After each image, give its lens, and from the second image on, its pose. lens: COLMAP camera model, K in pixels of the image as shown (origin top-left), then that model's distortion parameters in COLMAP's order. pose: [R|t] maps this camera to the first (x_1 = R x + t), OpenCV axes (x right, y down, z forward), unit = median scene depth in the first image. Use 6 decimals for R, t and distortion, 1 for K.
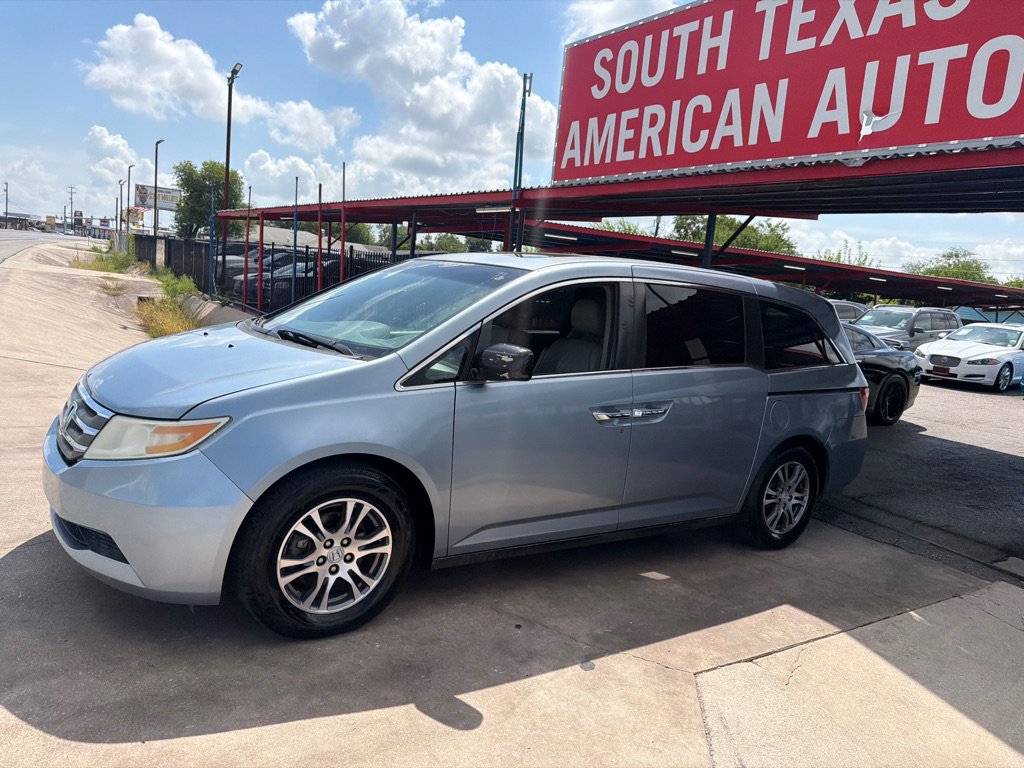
lens RADIAL K [[764.5, 0, 528.7], [0, 764.5, 406.1], [0, 0, 1]] dist [0.042274, -0.066331]
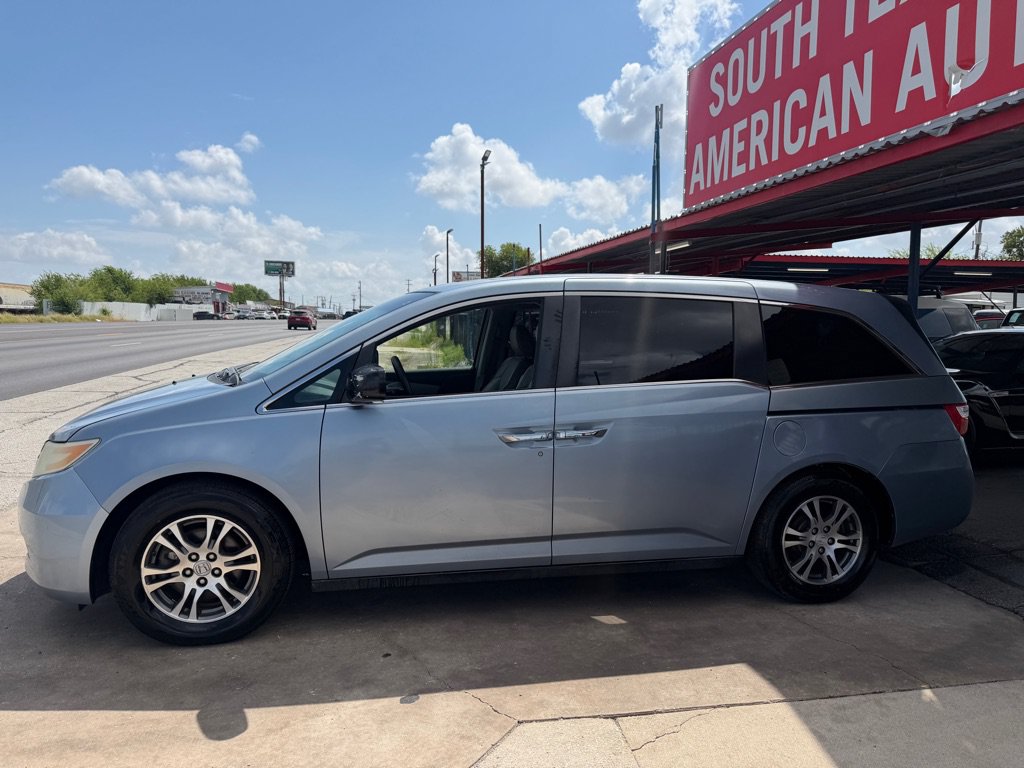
lens RADIAL K [[766.4, 0, 529.1], [0, 766.4, 412.2], [0, 0, 1]] dist [0.054750, -0.089738]
pose [[0.918840, -0.039720, -0.392627, 0.321118], [0.012590, 0.997366, -0.071435, 0.031920], [0.394430, 0.060695, 0.916919, 0.095112]]
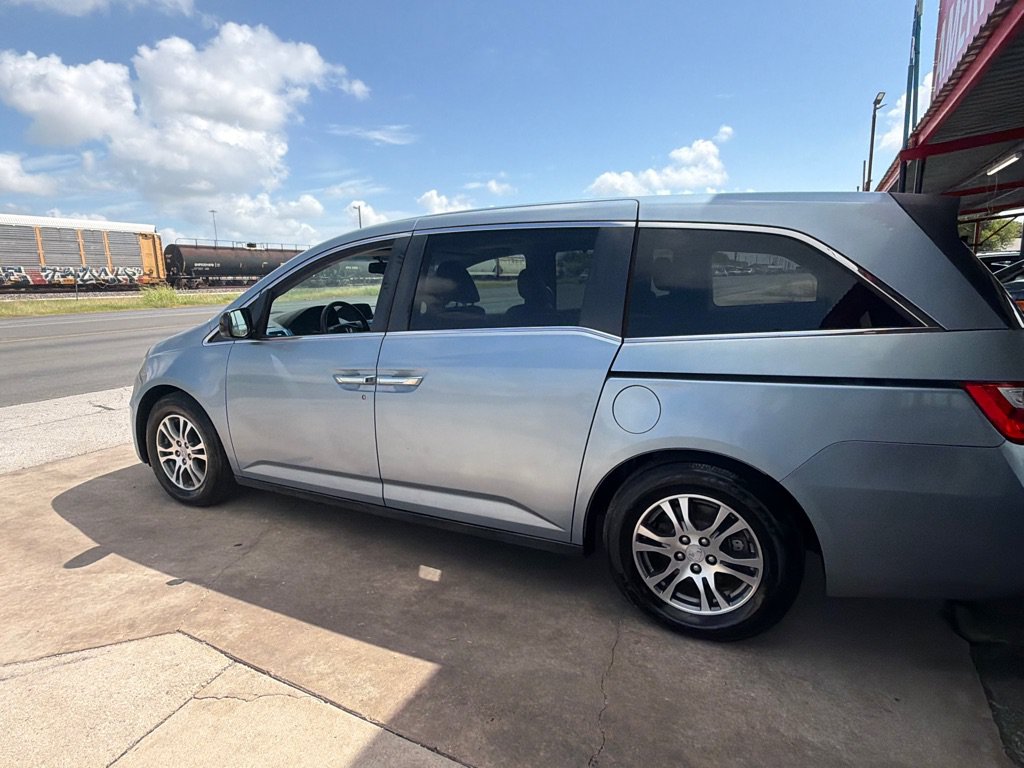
lens RADIAL K [[588.4, 0, 492.4], [0, 588.4, 399.8], [0, 0, 1]] dist [-0.004286, -0.001828]
pose [[0.424742, 0.071726, -0.902469, 0.571091], [-0.082599, 0.995769, 0.040266, -0.004795], [0.901539, 0.057440, 0.428869, 0.560740]]
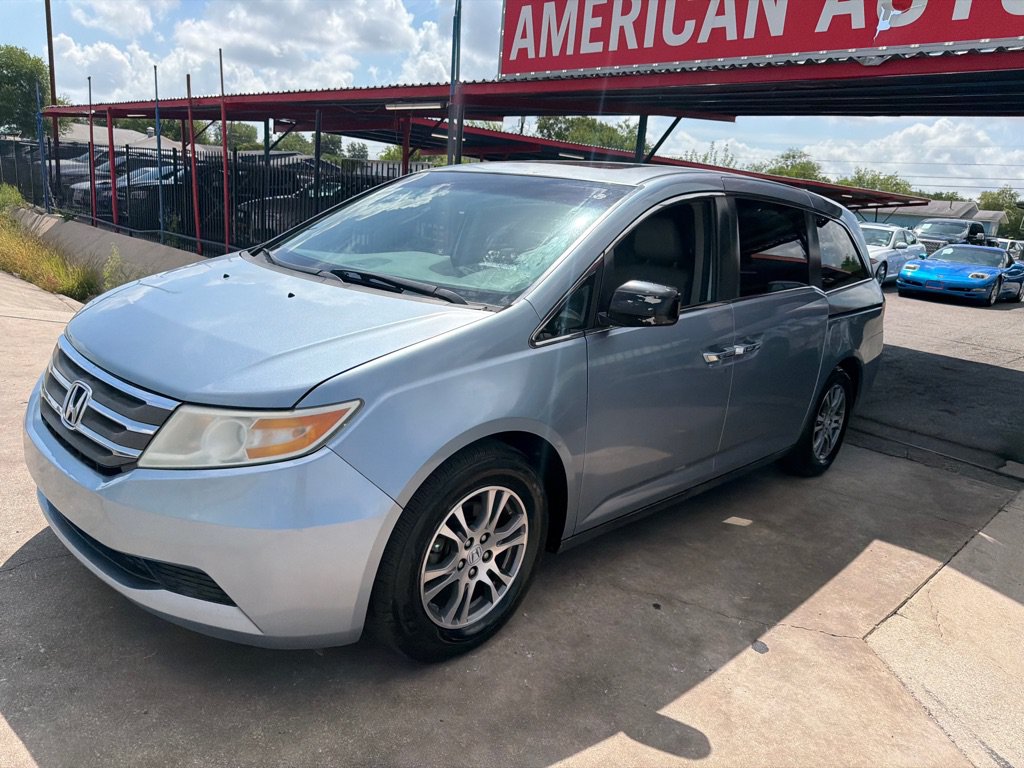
lens RADIAL K [[754.1, 0, 533.3], [0, 754.1, 404.6], [0, 0, 1]] dist [0.037497, -0.054455]
pose [[0.979866, -0.063794, 0.189190, -0.177600], [0.040174, 0.991197, 0.126152, -0.032586], [-0.195572, -0.116011, 0.973803, 0.124746]]
